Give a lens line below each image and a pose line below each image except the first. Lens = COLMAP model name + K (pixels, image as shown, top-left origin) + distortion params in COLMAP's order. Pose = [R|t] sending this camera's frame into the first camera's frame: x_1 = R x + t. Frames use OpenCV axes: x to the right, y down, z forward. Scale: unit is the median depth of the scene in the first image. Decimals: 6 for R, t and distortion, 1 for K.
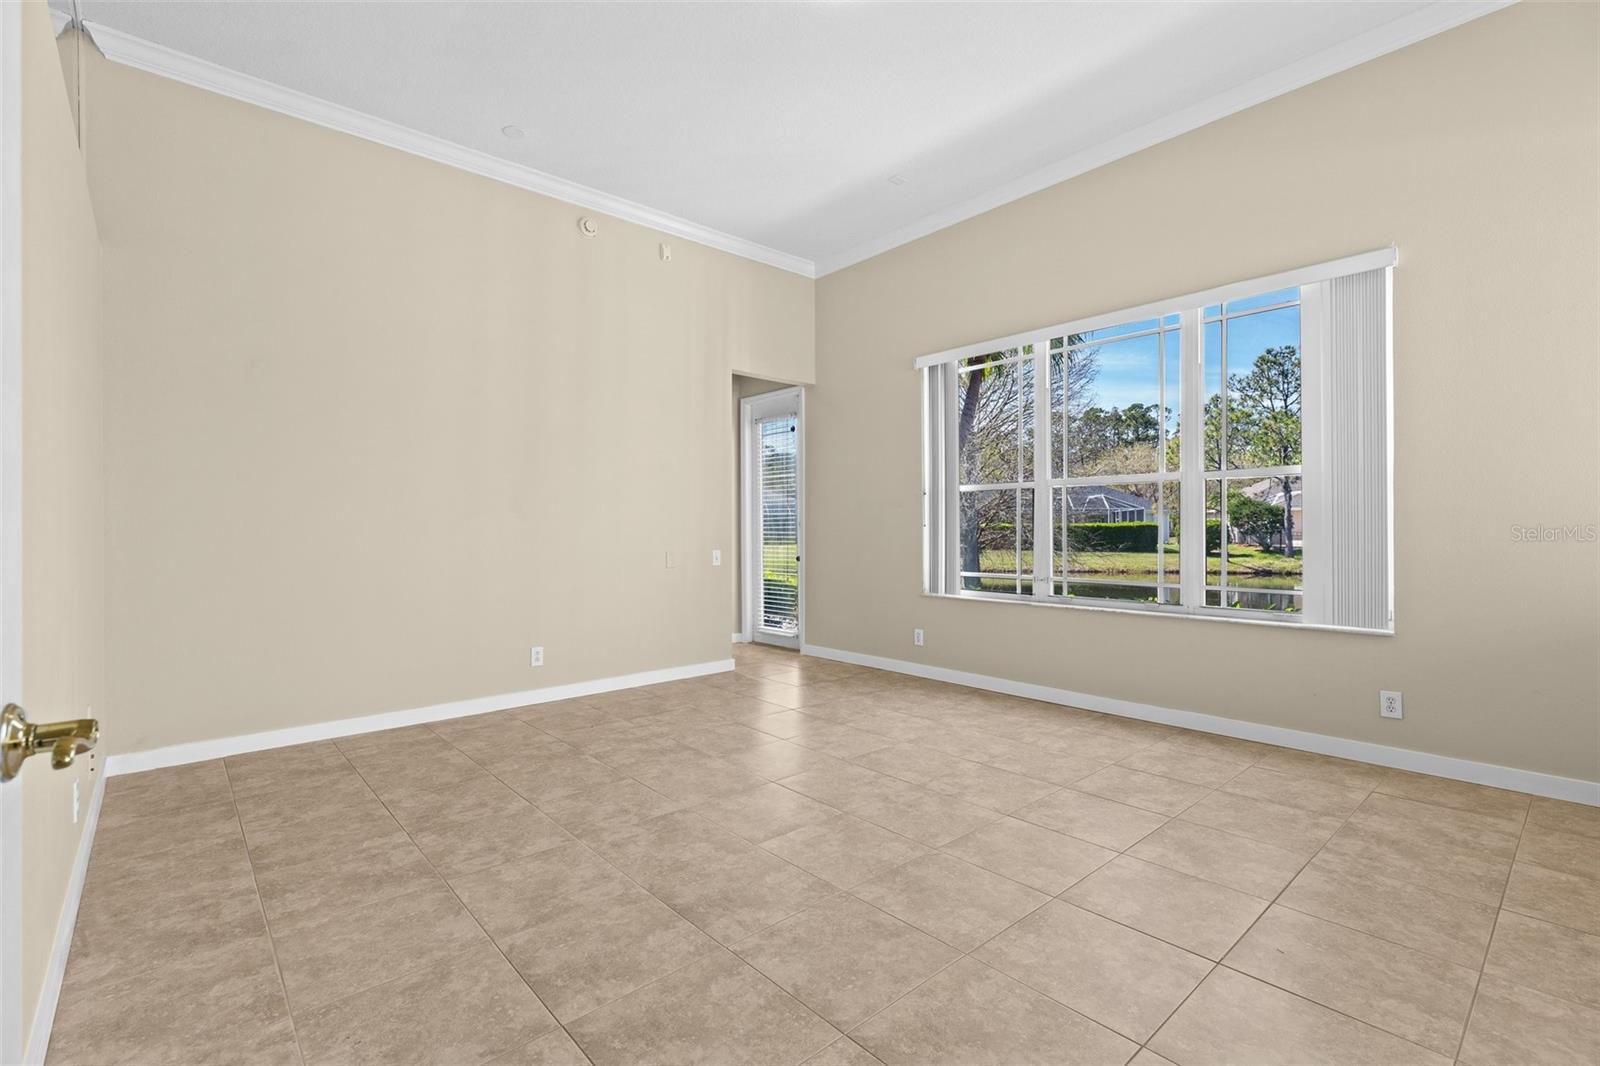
lens RADIAL K [[717.7, 0, 808.1], [0, 717.7, 532.8], [0, 0, 1]] dist [0.003073, 0.000142]
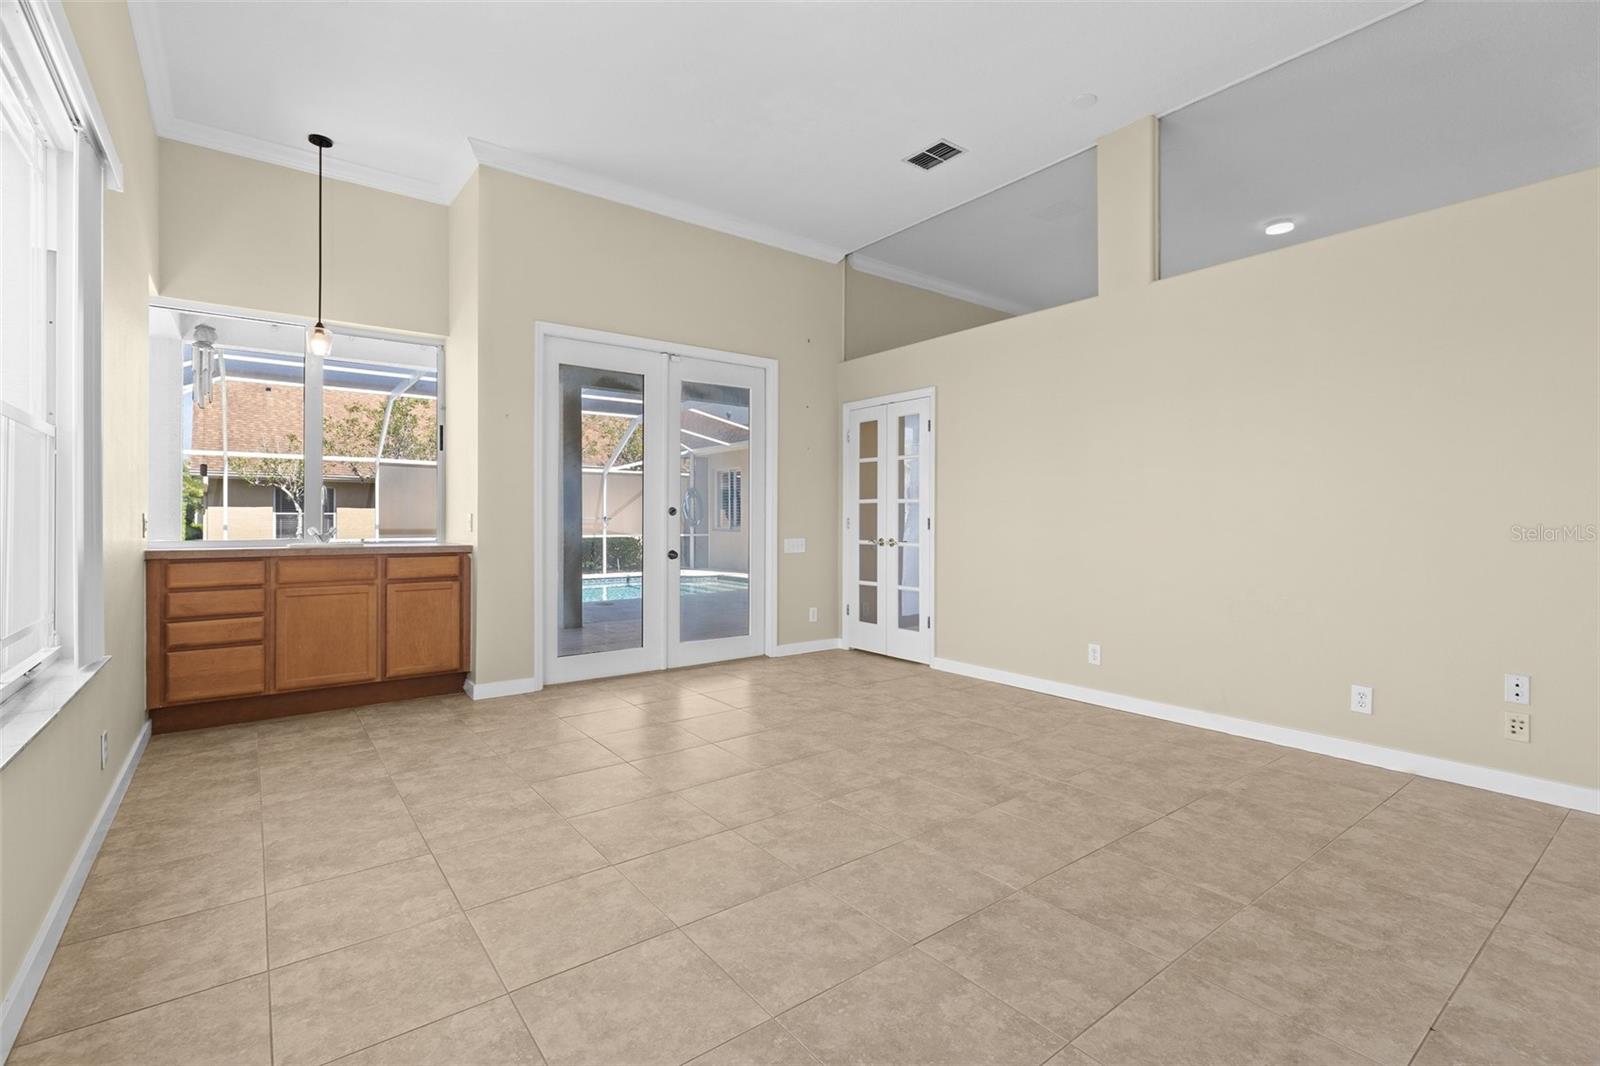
lens RADIAL K [[721.7, 0, 797.1], [0, 721.7, 529.1], [0, 0, 1]] dist [0.002980, 0.000753]
pose [[-0.996213, 0.004428, 0.086835, 0.002623], [0.005958, 0.999831, 0.017369, -0.007710], [-0.086744, 0.017820, -0.996071, 2.003134]]
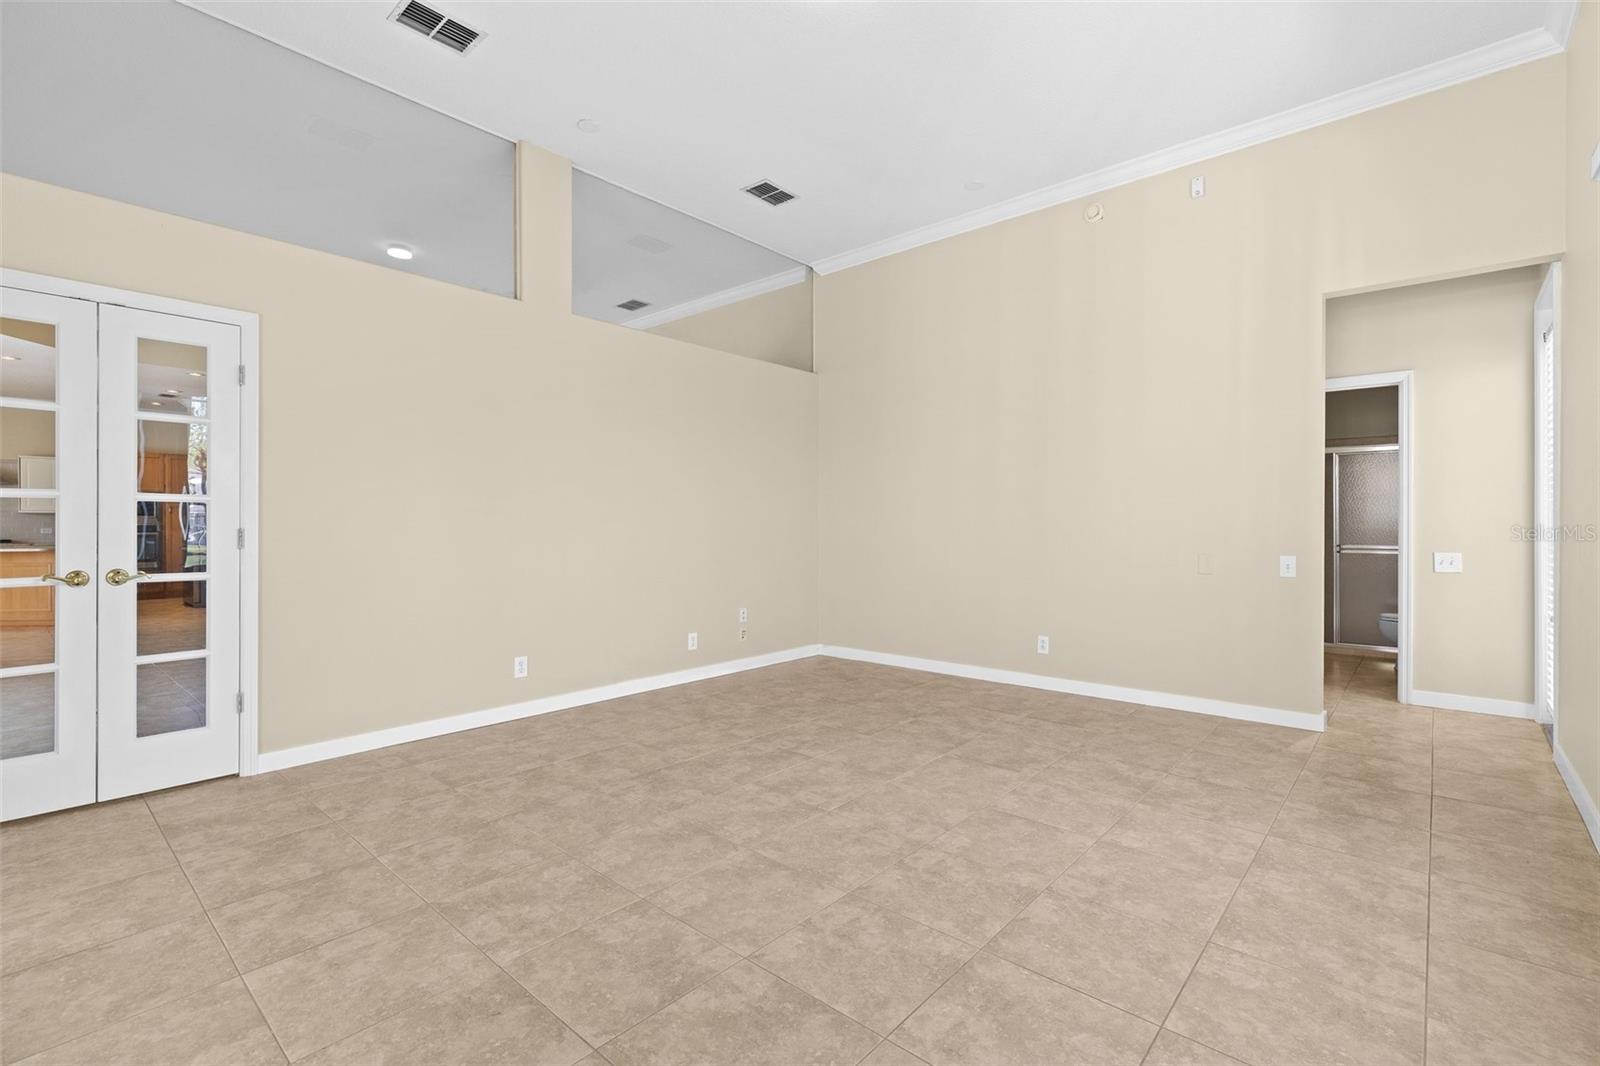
lens RADIAL K [[721.7, 0, 797.1], [0, 721.7, 529.1], [0, 0, 1]] dist [0.002980, 0.000753]
pose [[0.109108, 0.012996, -0.993945, 1.046636], [-0.003404, 0.999914, 0.012700, -0.018897], [0.994024, 0.001998, 0.109143, 0.844281]]
